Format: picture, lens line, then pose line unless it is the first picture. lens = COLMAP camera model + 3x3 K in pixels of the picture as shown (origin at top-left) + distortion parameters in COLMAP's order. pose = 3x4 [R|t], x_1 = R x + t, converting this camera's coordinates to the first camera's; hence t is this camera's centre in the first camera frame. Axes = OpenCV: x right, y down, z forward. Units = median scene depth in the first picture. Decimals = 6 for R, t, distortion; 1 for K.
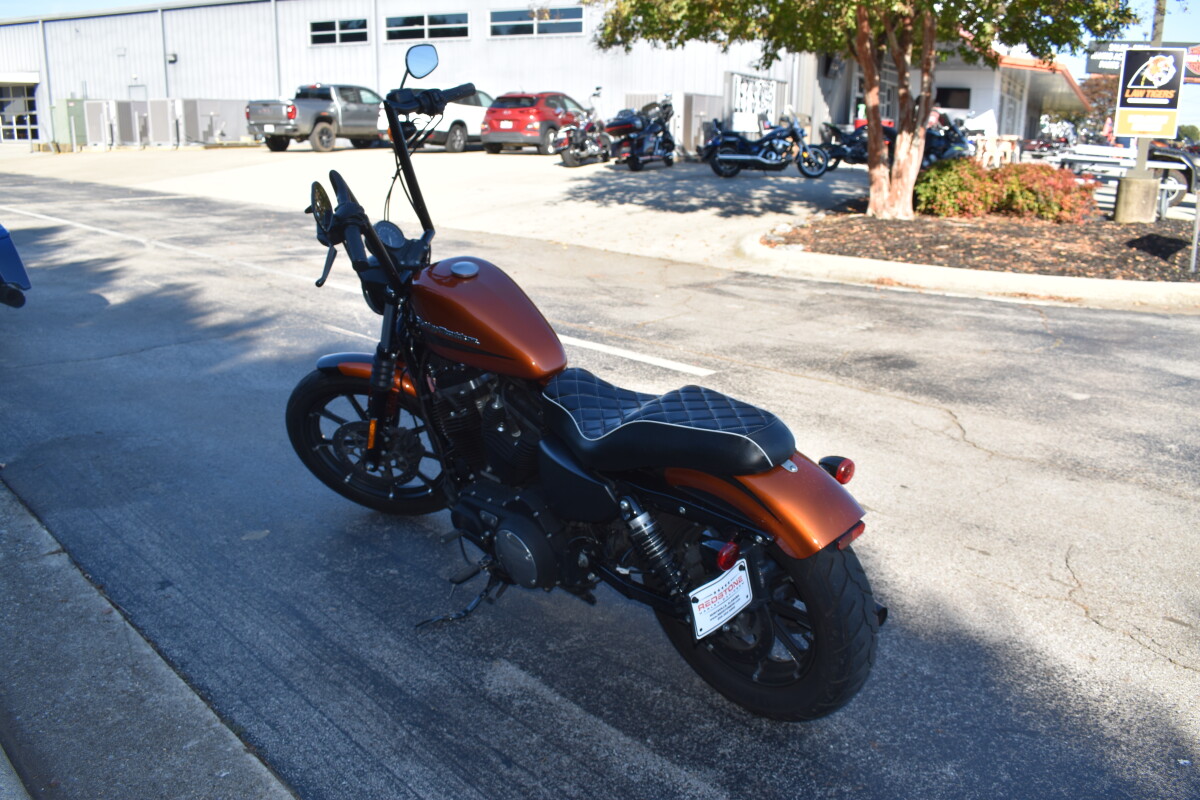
lens RADIAL K [[1004.1, 0, 600.0], [0, 1004.1, 400.0], [0, 0, 1]] dist [-0.097247, 0.021932]
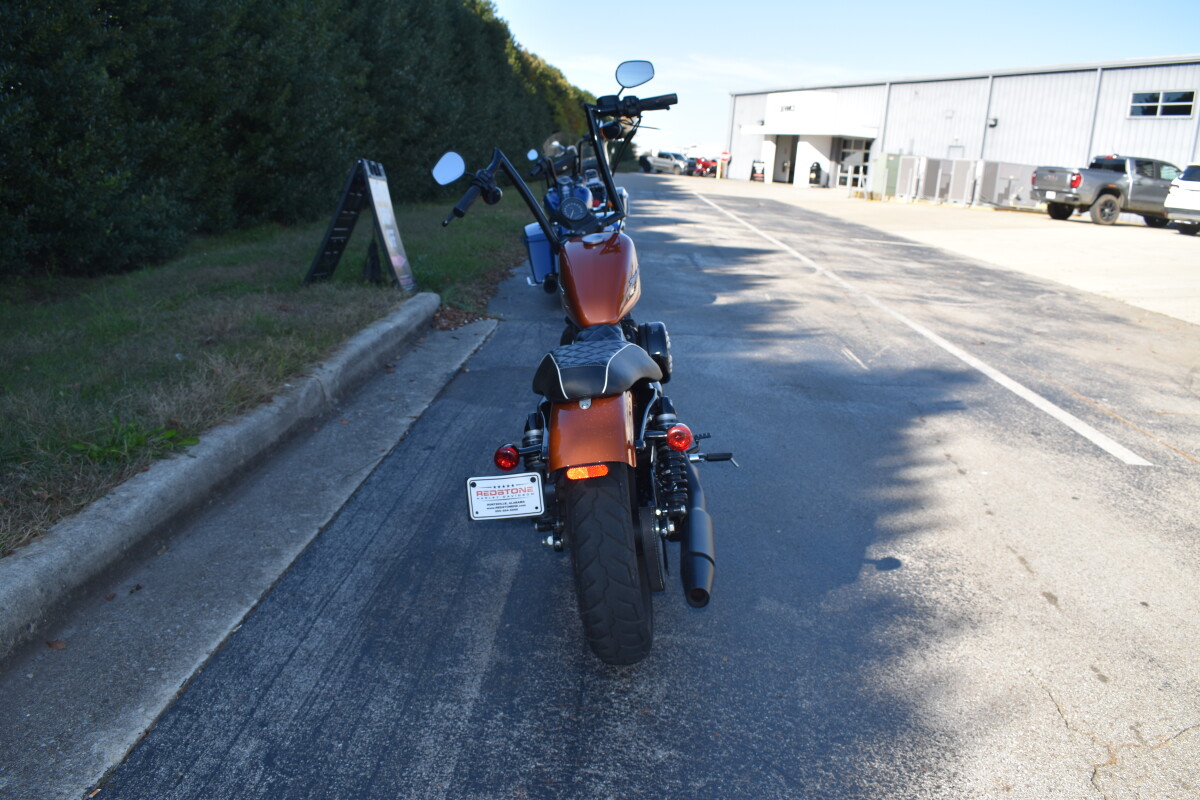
lens RADIAL K [[1004.1, 0, 600.0], [0, 1004.1, 400.0], [0, 0, 1]] dist [-0.097247, 0.021932]
pose [[0.692314, 0.205032, -0.691855, 0.104711], [-0.250477, 0.967451, 0.036061, 0.001875], [0.676729, 0.148328, 0.721136, 0.021664]]
